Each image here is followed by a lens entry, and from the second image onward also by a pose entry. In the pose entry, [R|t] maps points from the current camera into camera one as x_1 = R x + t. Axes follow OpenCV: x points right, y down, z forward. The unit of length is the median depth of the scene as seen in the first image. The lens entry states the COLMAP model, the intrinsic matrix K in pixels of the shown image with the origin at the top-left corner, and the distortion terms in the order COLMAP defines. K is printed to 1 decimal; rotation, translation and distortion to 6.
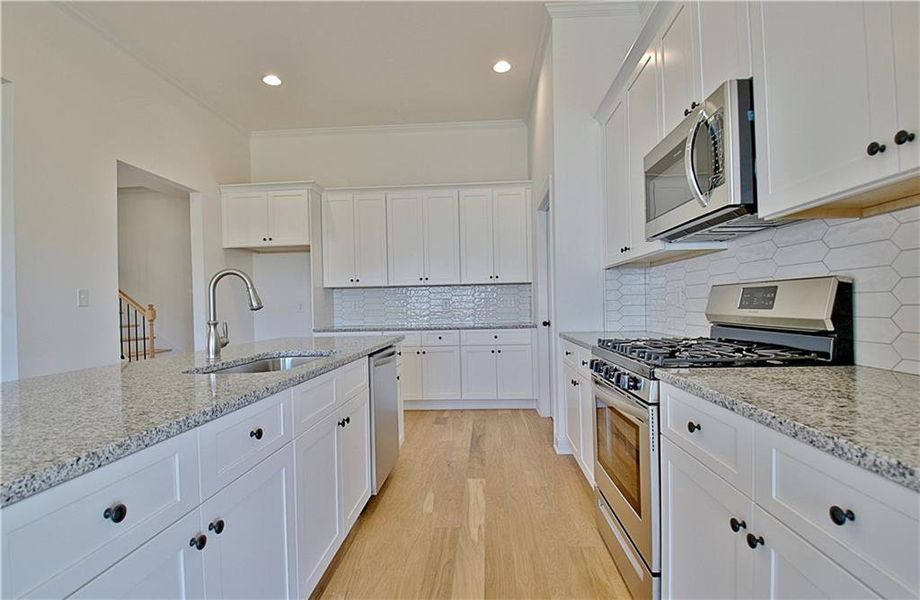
lens RADIAL K [[430.0, 0, 458.4], [0, 430.0, 305.5], [0, 0, 1]] dist [0.001242, -0.017871]
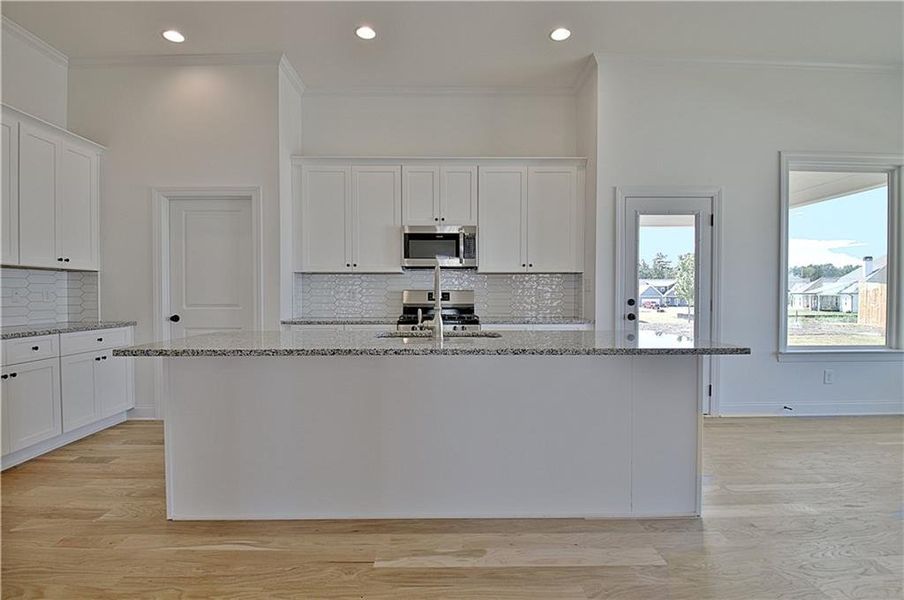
lens RADIAL K [[440.5, 0, 448.0], [0, 440.5, 300.1], [0, 0, 1]] dist [0.035325, -0.043107]
pose [[-0.071061, 0.007305, 0.997445, -1.955186], [0.001655, 0.999973, -0.007205, 0.023559], [-0.997471, 0.001139, -0.071071, 1.117627]]
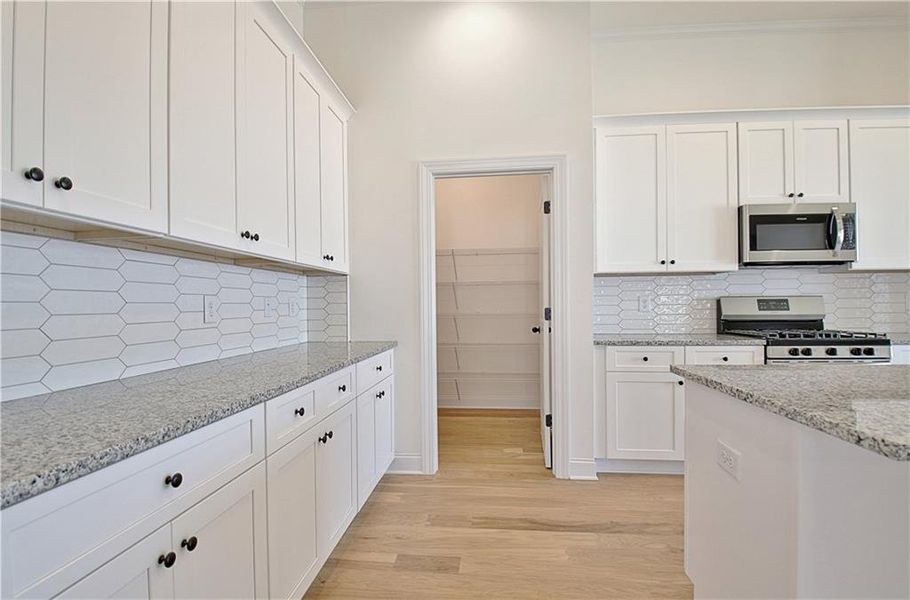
lens RADIAL K [[433.7, 0, 455.0], [0, 433.7, 300.0], [0, 0, 1]] dist [-0.016374, -0.000394]
pose [[0.037562, 0.026427, 0.998945, -1.212495], [0.007250, 0.999617, -0.026717, 0.001625], [-0.999268, 0.008246, 0.037356, 2.284238]]
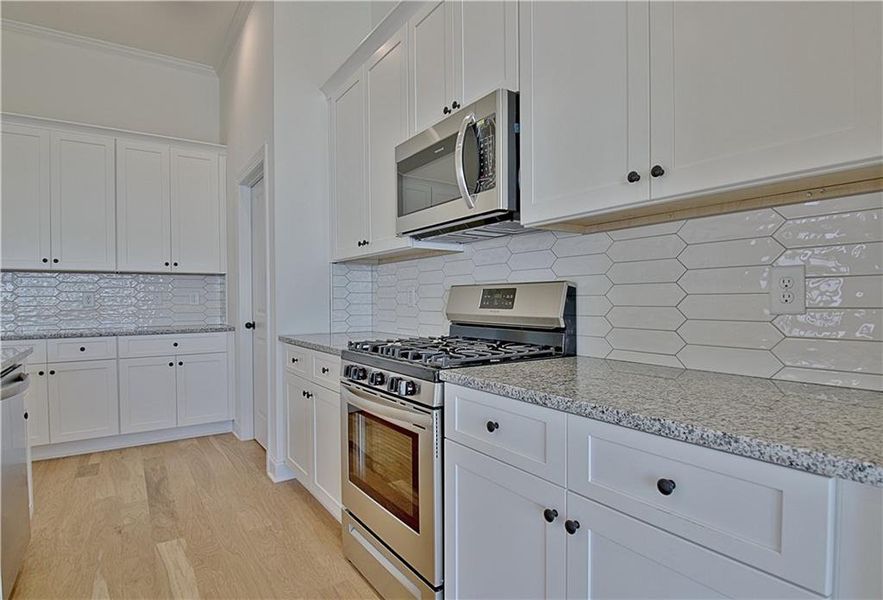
lens RADIAL K [[478.1, 0, 446.6], [0, 478.1, 305.7], [0, 0, 1]] dist [0.034636, -0.041530]
pose [[0.789203, 0.009483, 0.614059, -0.146319], [-0.011442, 0.999934, -0.000736, 0.002612], [-0.614026, -0.006445, 0.789260, 0.120279]]
